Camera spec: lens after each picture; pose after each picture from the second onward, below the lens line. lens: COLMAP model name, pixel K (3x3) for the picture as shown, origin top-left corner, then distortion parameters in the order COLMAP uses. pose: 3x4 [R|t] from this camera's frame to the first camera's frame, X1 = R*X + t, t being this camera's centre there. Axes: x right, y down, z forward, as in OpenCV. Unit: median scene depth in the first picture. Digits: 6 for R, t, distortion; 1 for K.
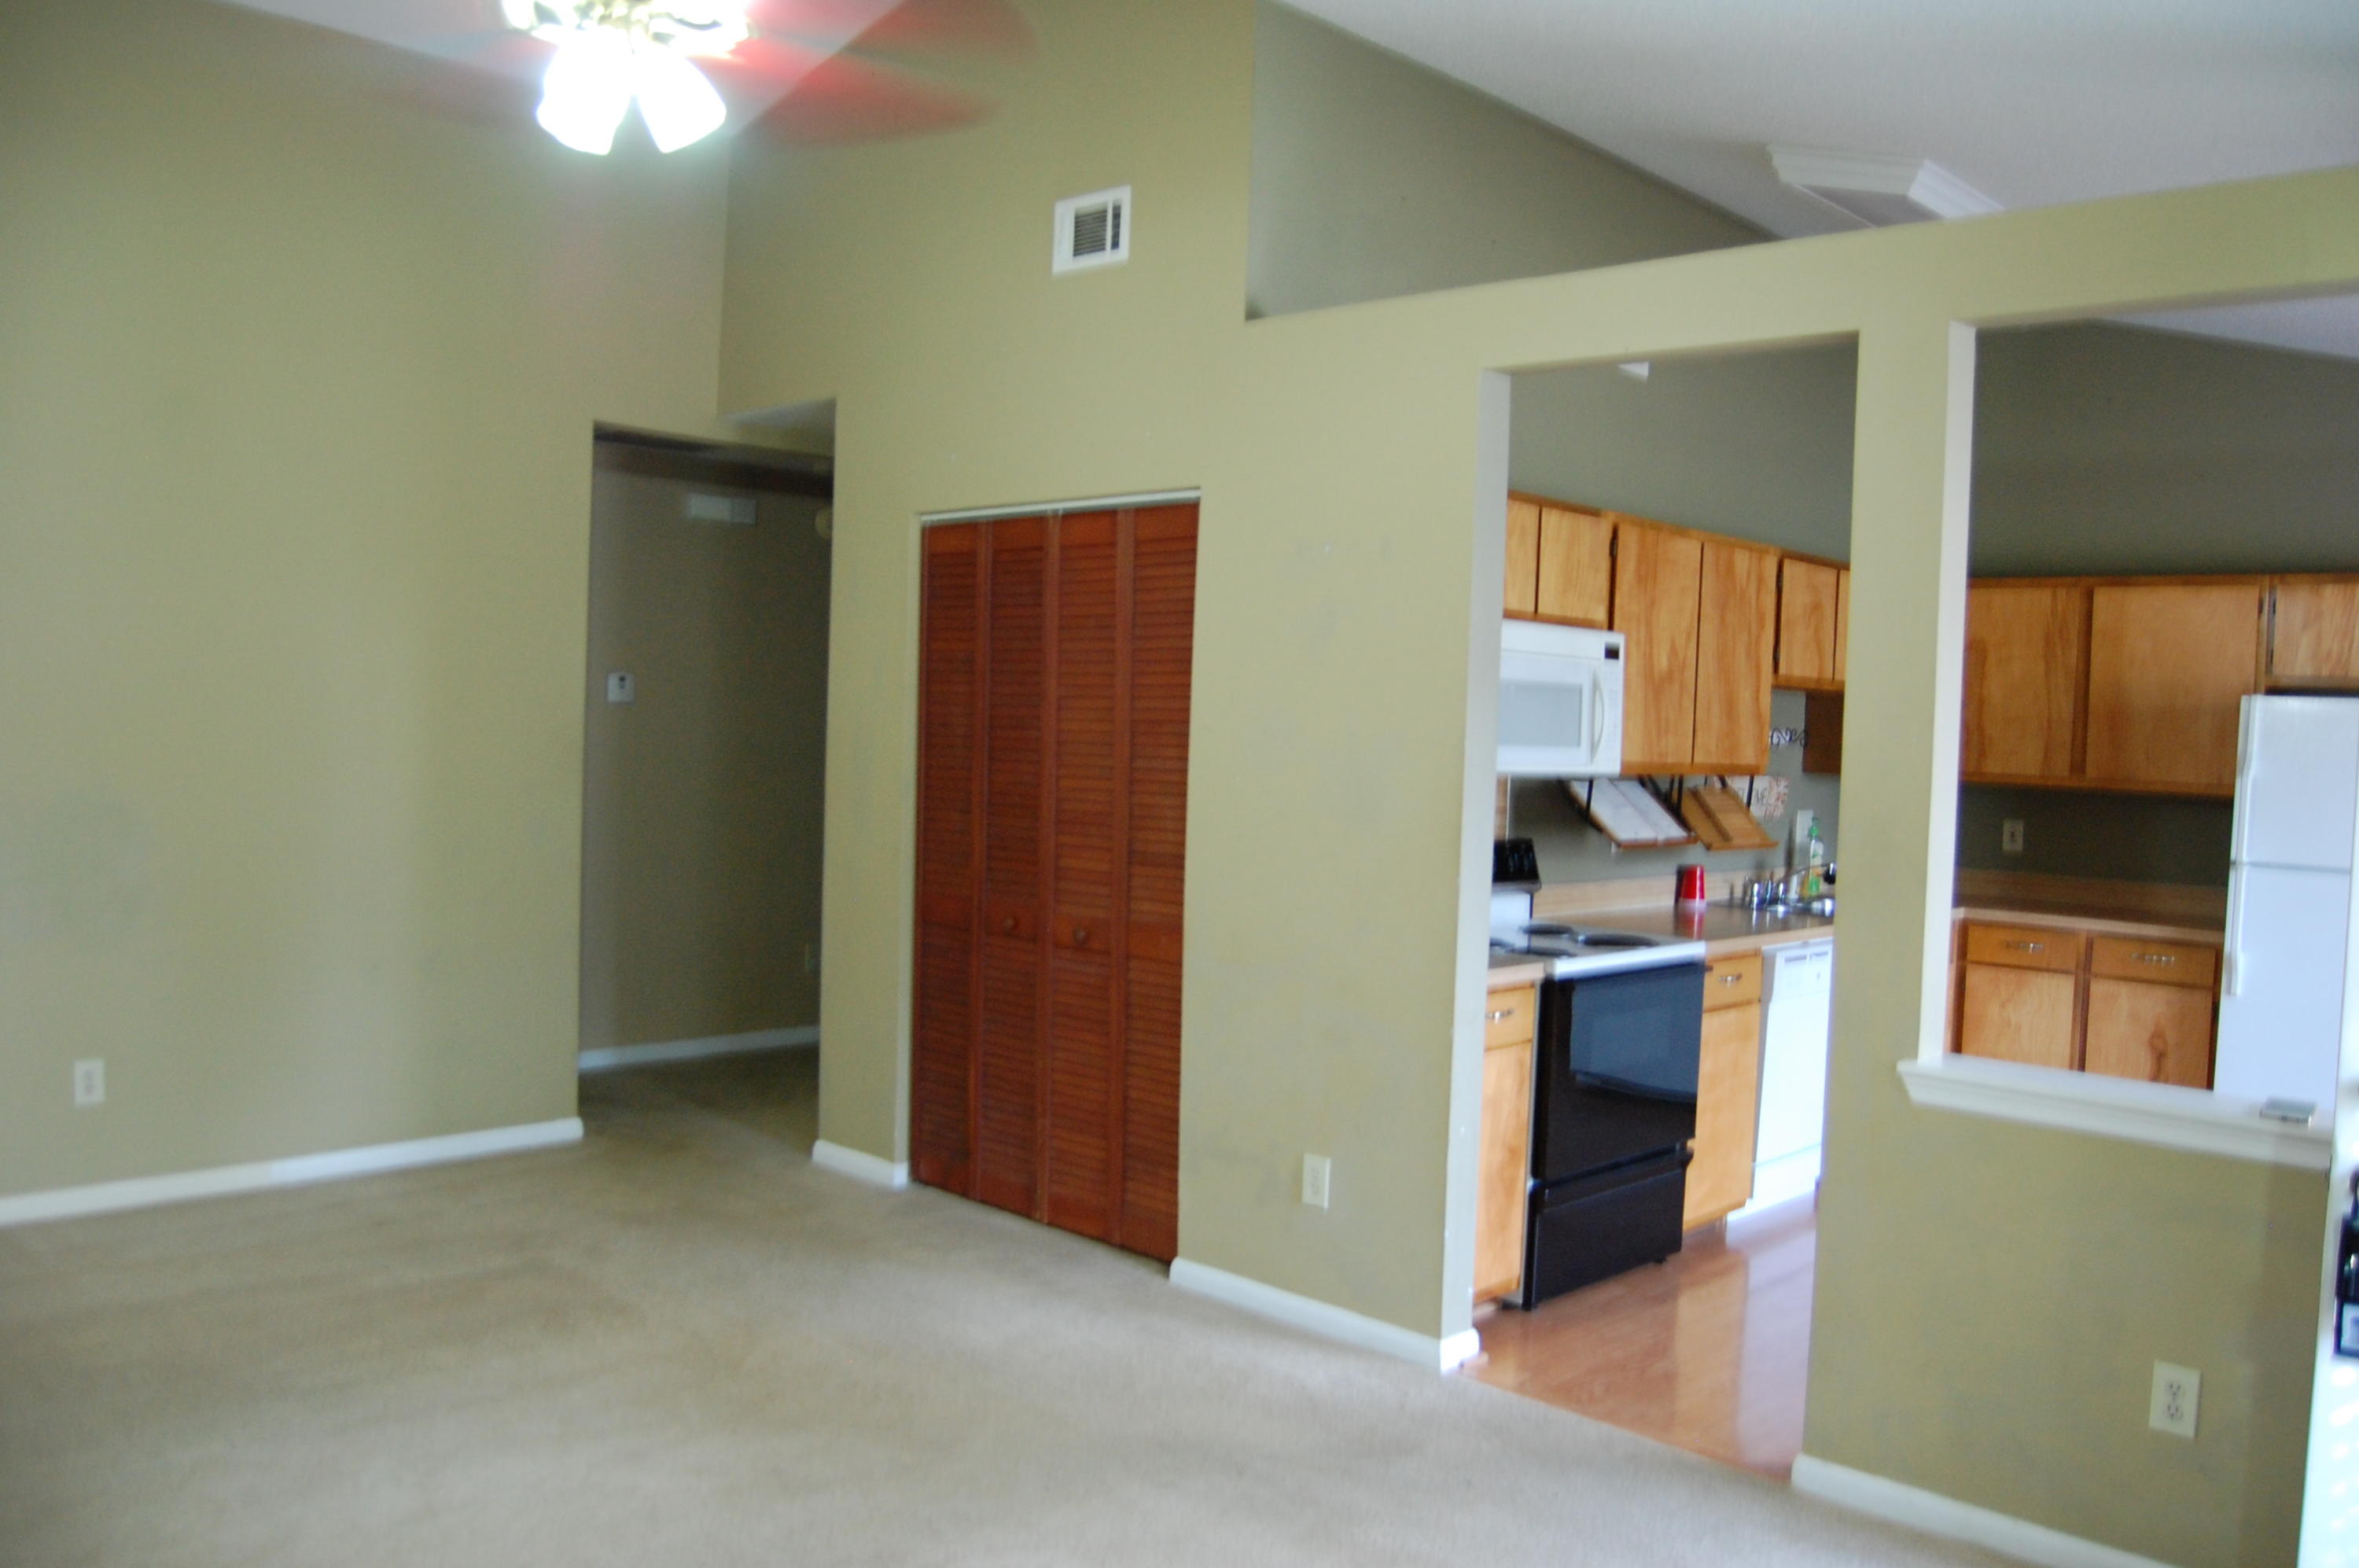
lens RADIAL K [[1841.6, 0, 1185.2], [0, 1841.6, 787.2], [0, 0, 1]] dist [-0.078938, 0.001398]
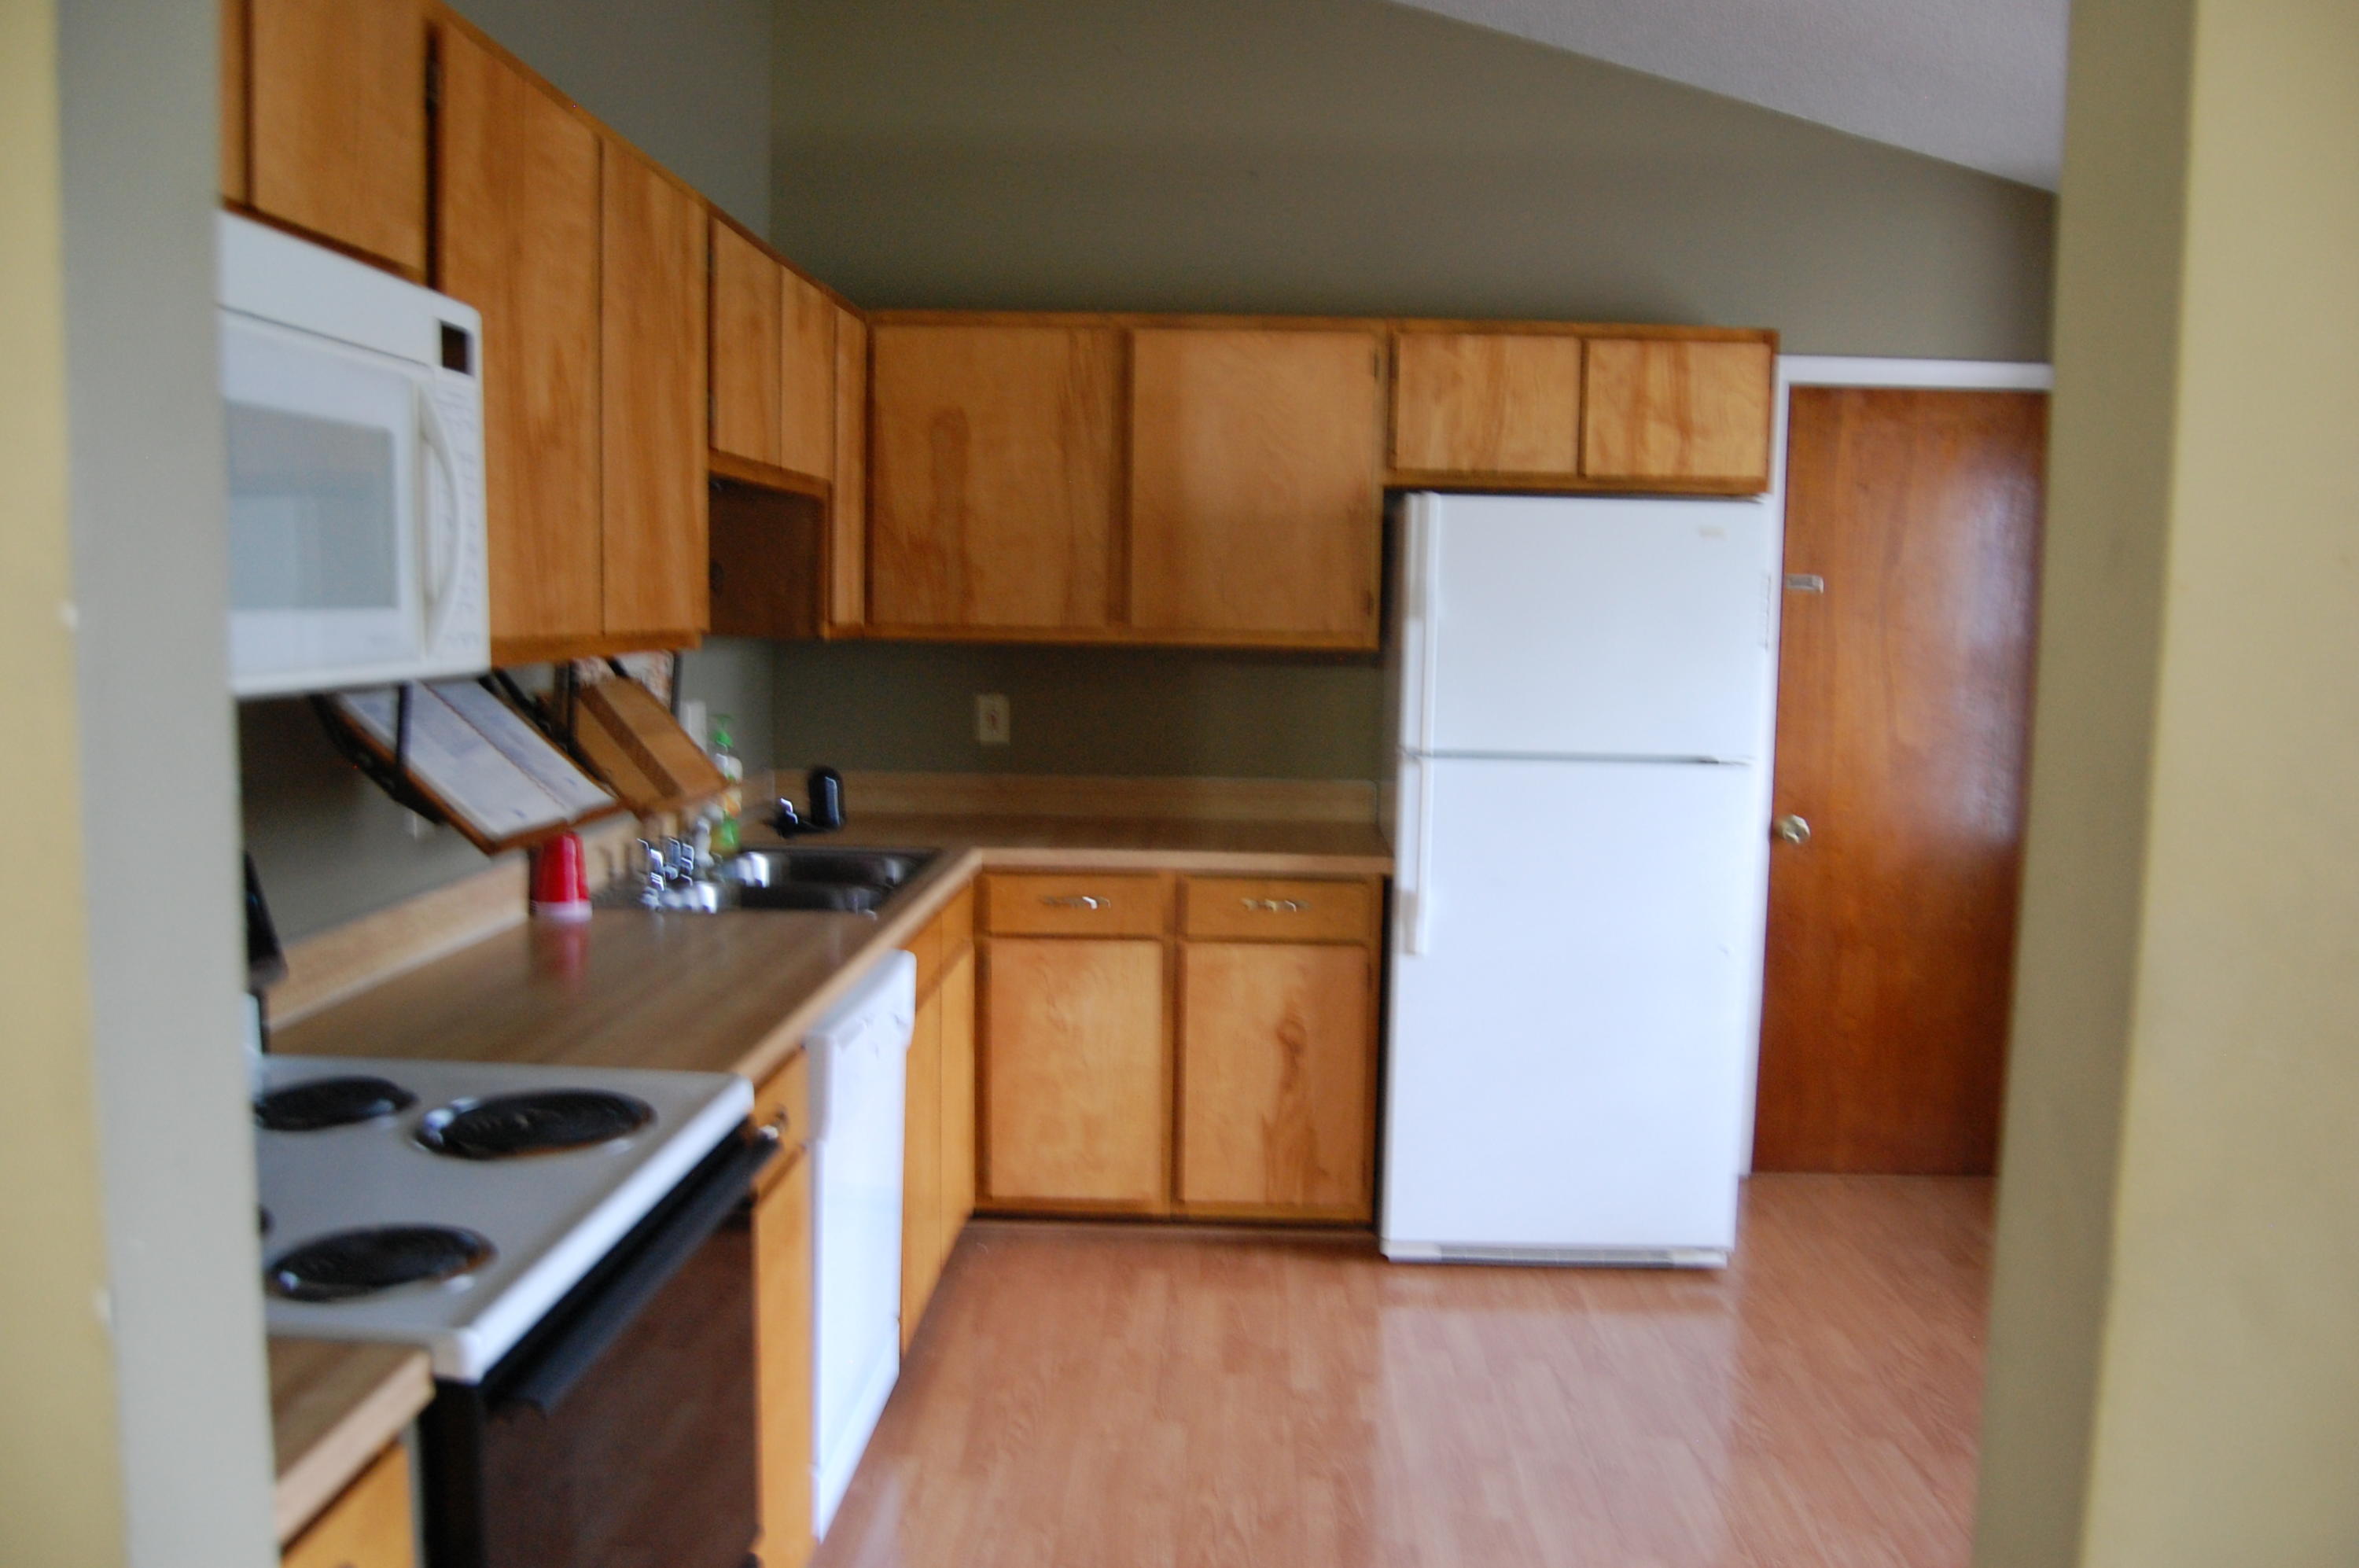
lens RADIAL K [[1841.6, 0, 1194.1], [0, 1841.6, 791.1], [0, 0, 1]] dist [-0.078938, 0.001398]
pose [[0.742443, -0.092974, 0.663426, 0.078583], [0.034639, 0.994326, 0.100582, -0.013505], [-0.669013, -0.051696, 0.741450, 0.530803]]
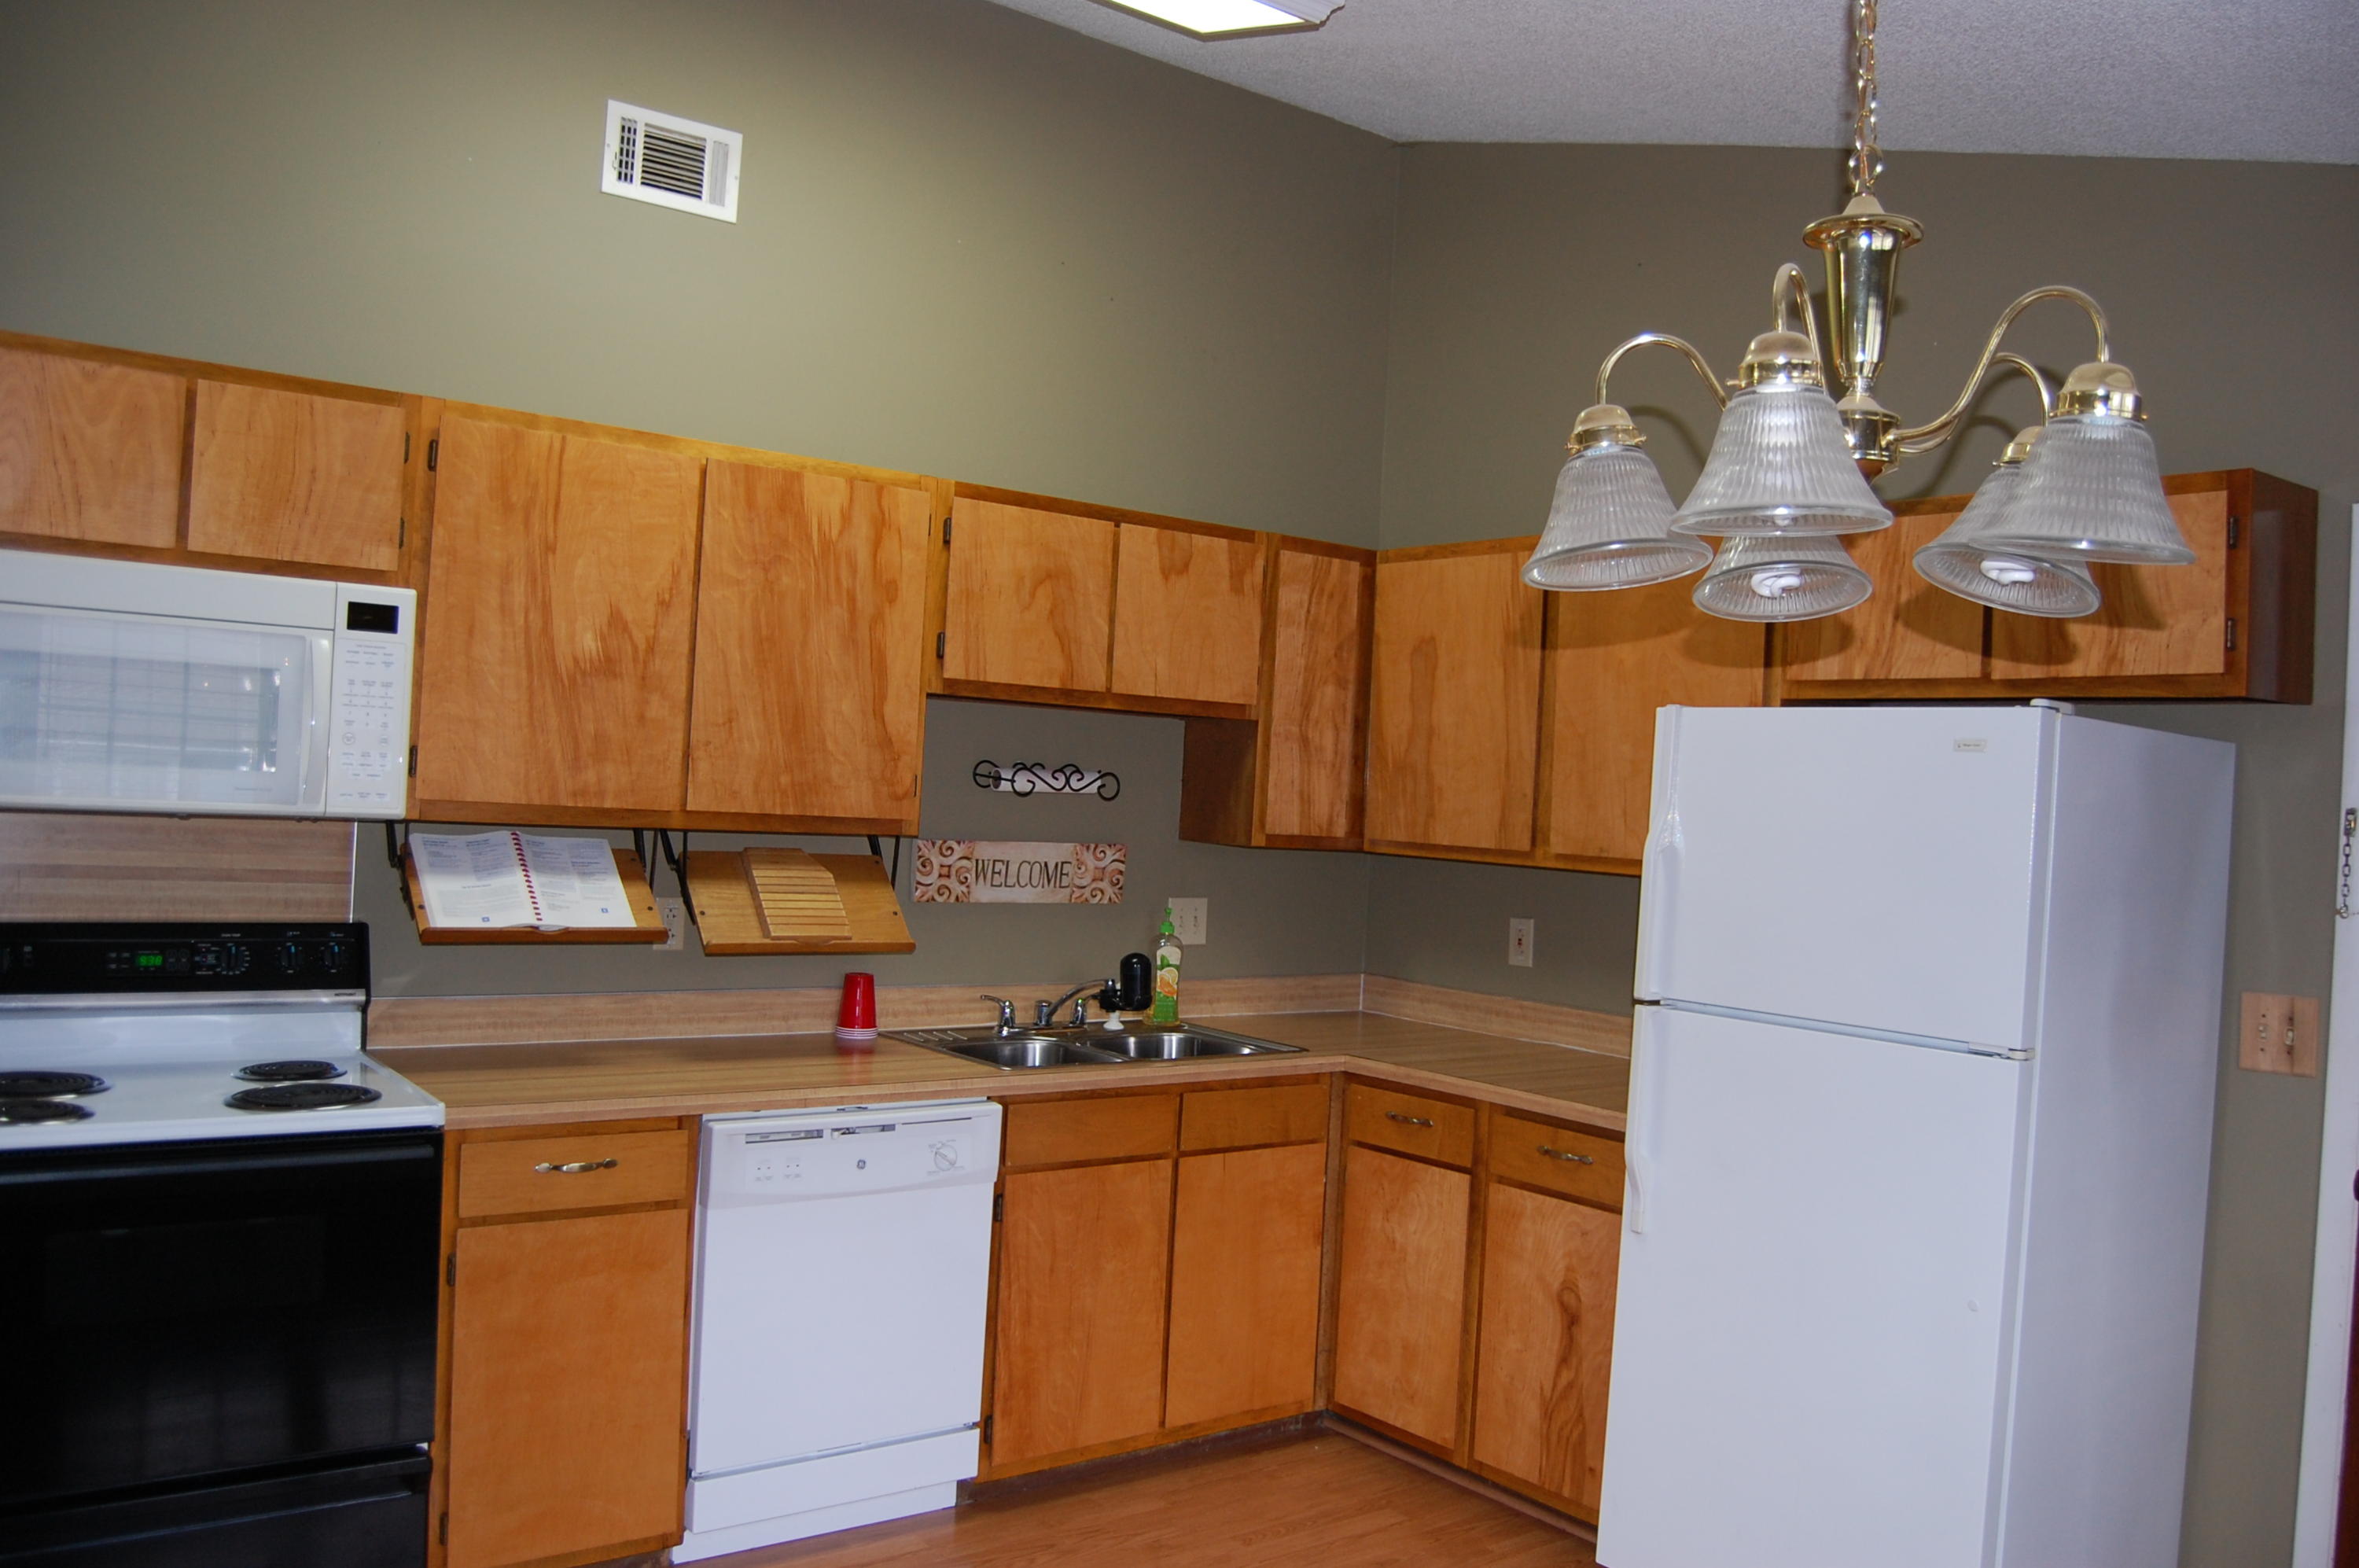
lens RADIAL K [[1841.6, 0, 1180.7], [0, 1841.6, 784.4], [0, 0, 1]] dist [-0.078938, 0.001398]
pose [[0.989124, 0.013404, -0.146472, 0.501288], [-0.020367, 0.998727, -0.046143, 0.003687], [0.145667, 0.048625, 0.988138, 0.381183]]
